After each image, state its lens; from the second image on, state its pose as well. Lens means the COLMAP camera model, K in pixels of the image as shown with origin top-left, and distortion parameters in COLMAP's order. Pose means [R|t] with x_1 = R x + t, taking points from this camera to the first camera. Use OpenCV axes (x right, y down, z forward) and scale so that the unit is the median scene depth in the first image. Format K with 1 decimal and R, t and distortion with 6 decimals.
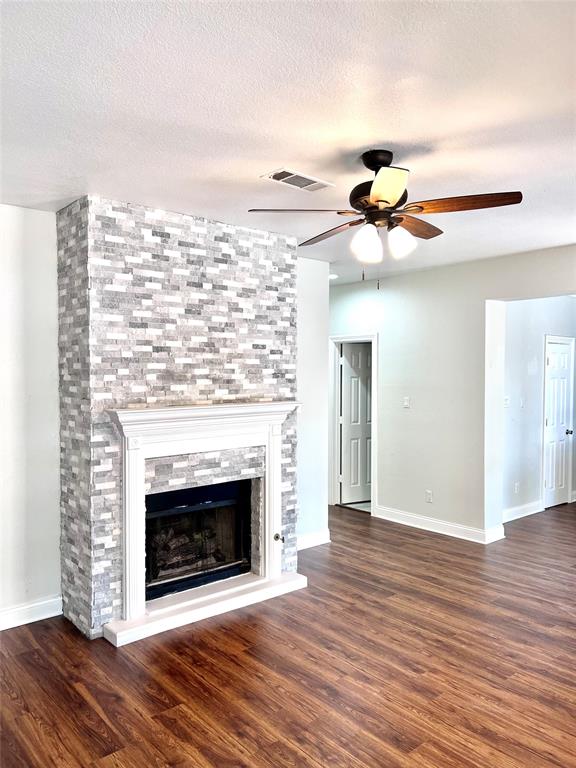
lens RADIAL K [[580.6, 0, 286.9], [0, 580.6, 385.4], [0, 0, 1]] dist [0.035413, -0.024676]
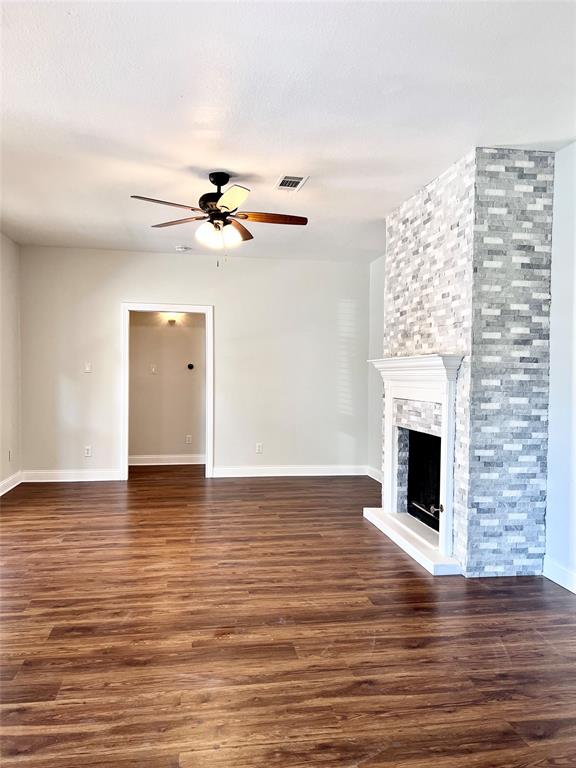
lens RADIAL K [[580.6, 0, 285.5], [0, 580.6, 384.9], [0, 0, 1]] dist [0.035413, -0.024676]
pose [[-0.515207, 0.011834, -0.856984, 0.987167], [-0.028694, 0.999106, 0.031047, 0.060470], [0.856586, 0.040586, -0.514406, 1.422223]]
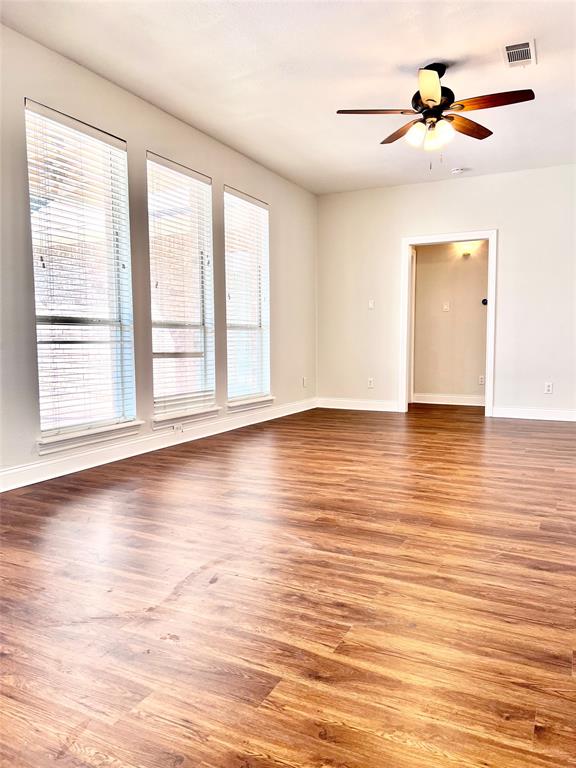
lens RADIAL K [[580.6, 0, 283.9], [0, 580.6, 388.4], [0, 0, 1]] dist [0.035413, -0.024676]
pose [[-0.923779, 0.036192, -0.381213, 0.762533], [-0.005333, 0.994211, 0.107313, 0.151660], [0.382890, 0.101166, -0.918238, 1.631328]]
